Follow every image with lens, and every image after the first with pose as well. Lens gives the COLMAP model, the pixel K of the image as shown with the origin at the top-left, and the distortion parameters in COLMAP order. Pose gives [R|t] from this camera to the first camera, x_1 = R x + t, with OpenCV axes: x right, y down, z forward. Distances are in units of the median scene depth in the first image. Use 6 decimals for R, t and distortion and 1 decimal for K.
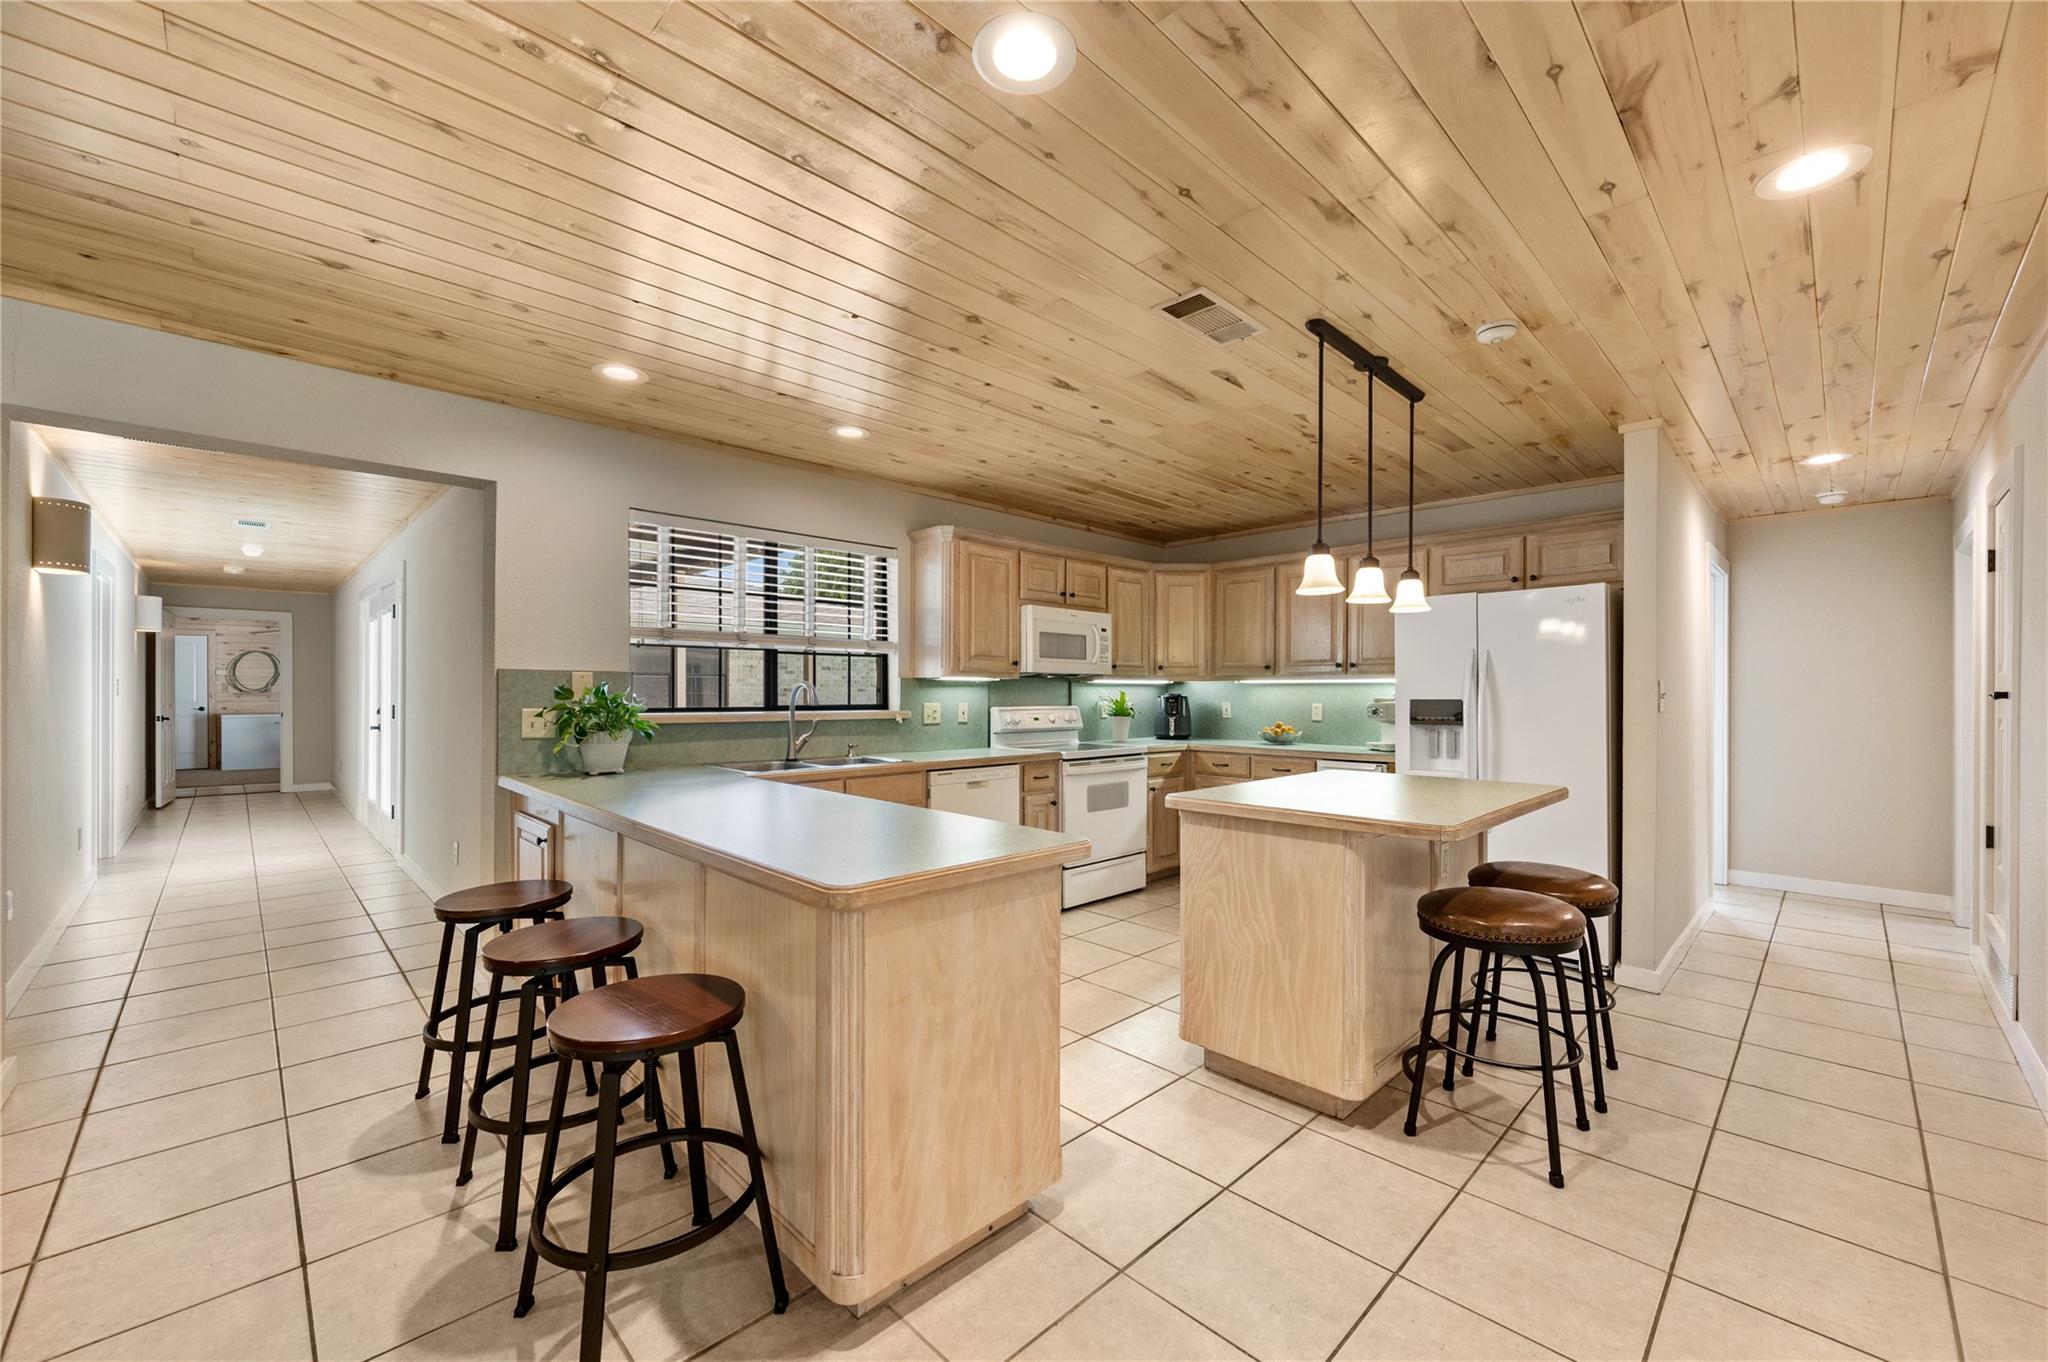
lens RADIAL K [[804.6, 0, 1024.0], [0, 804.6, 693.1], [0, 0, 1]] dist [-0.001888, -0.000118]
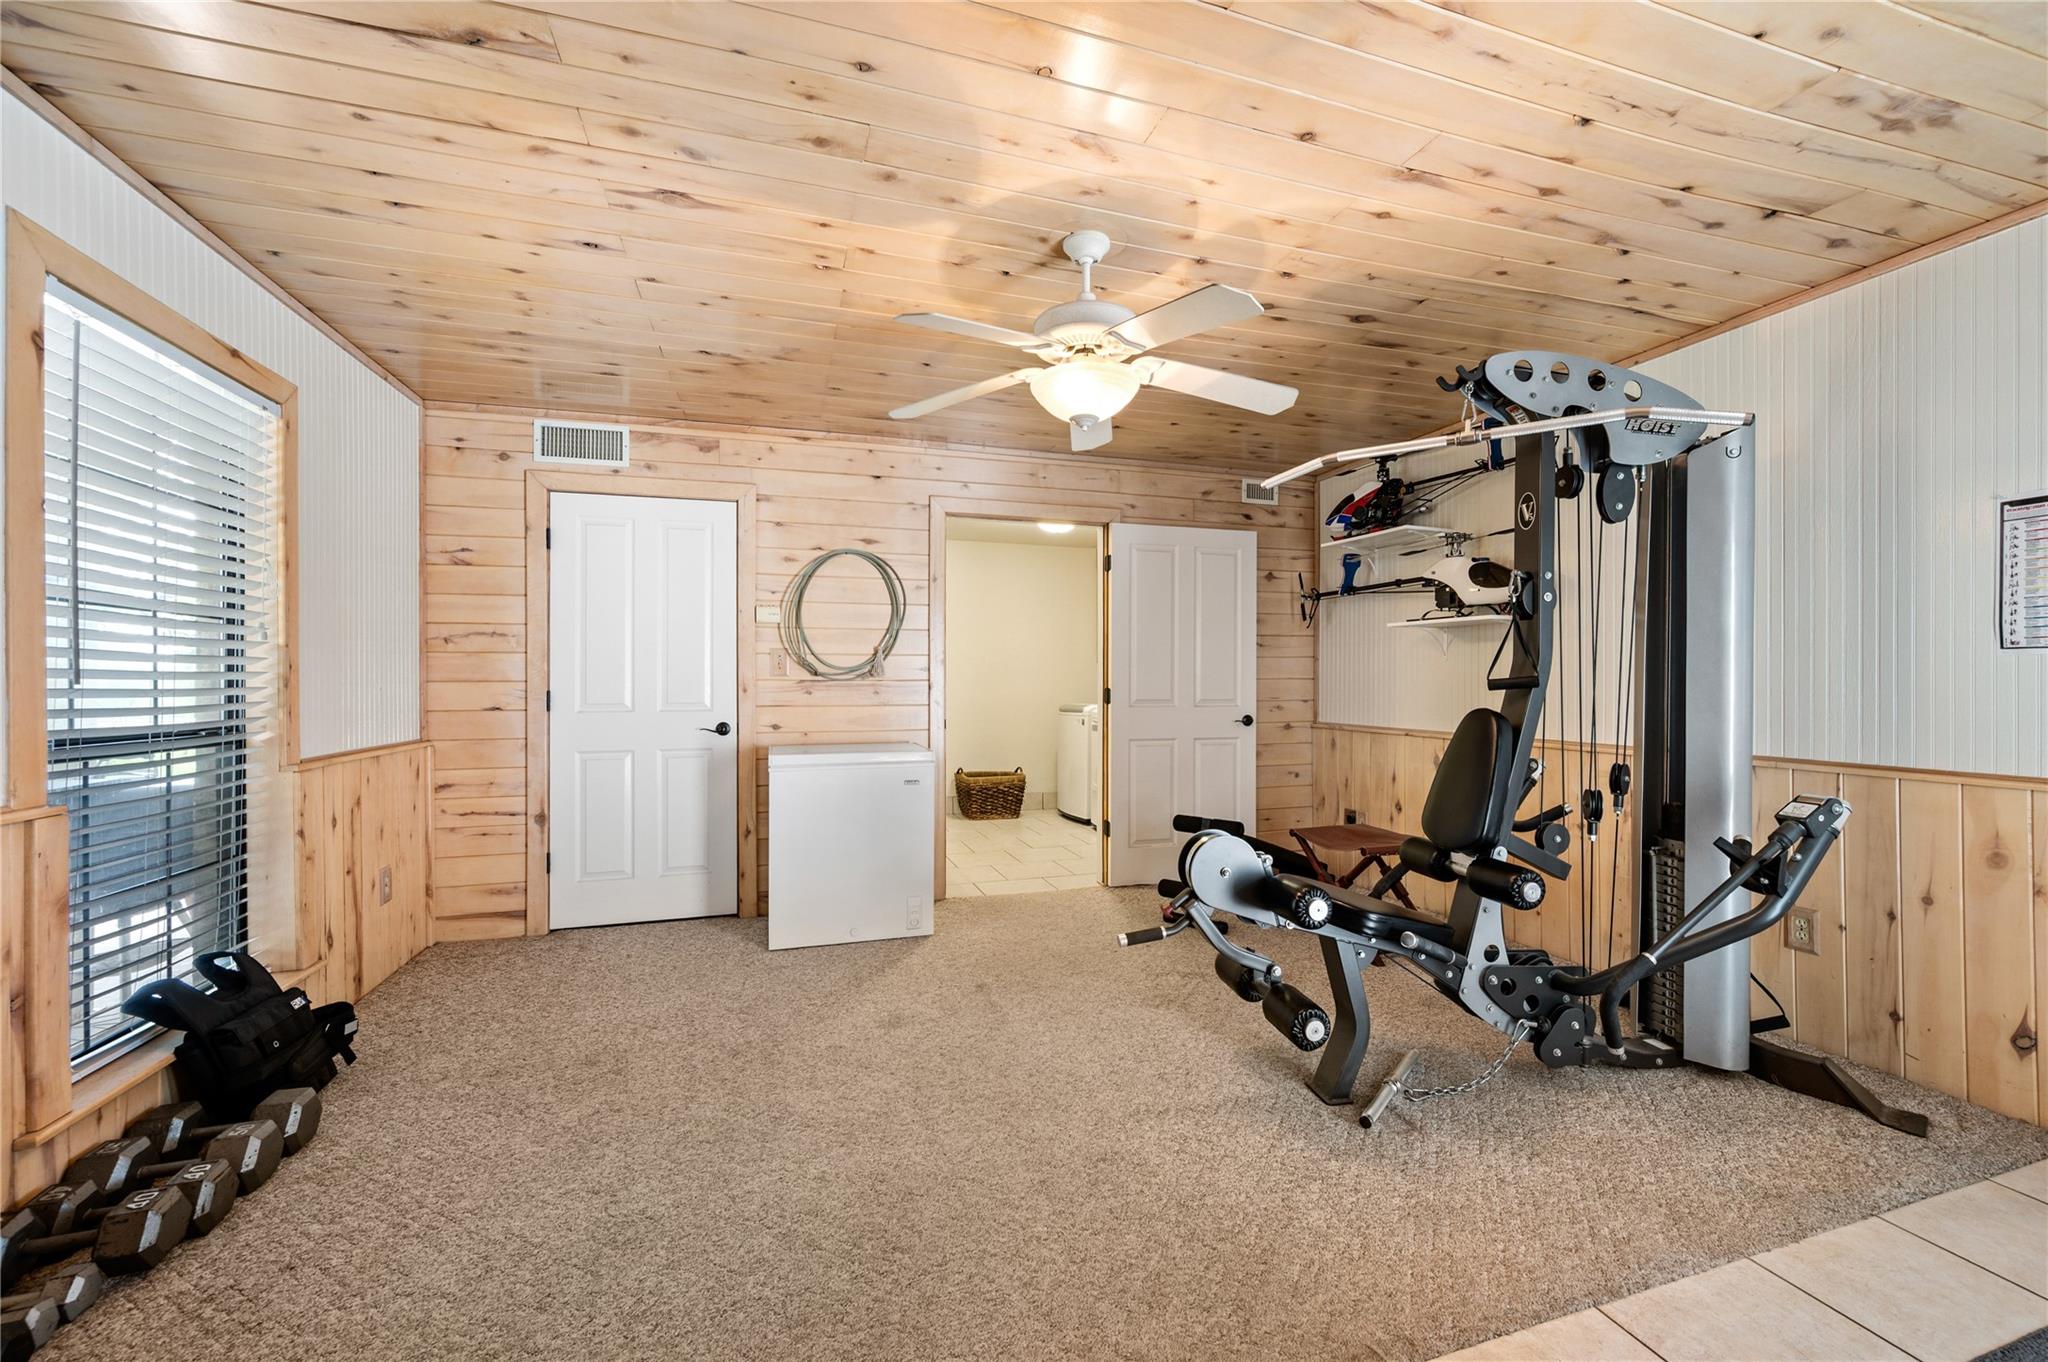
lens RADIAL K [[804.6, 0, 1020.4], [0, 804.6, 679.4], [0, 0, 1]] dist [-0.001888, -0.000118]
pose [[0.894681, 0.000057, -0.446706, -0.765713], [-0.001894, 0.999991, -0.003666, 0.000781], [0.446702, 0.004126, 0.894673, 0.757154]]
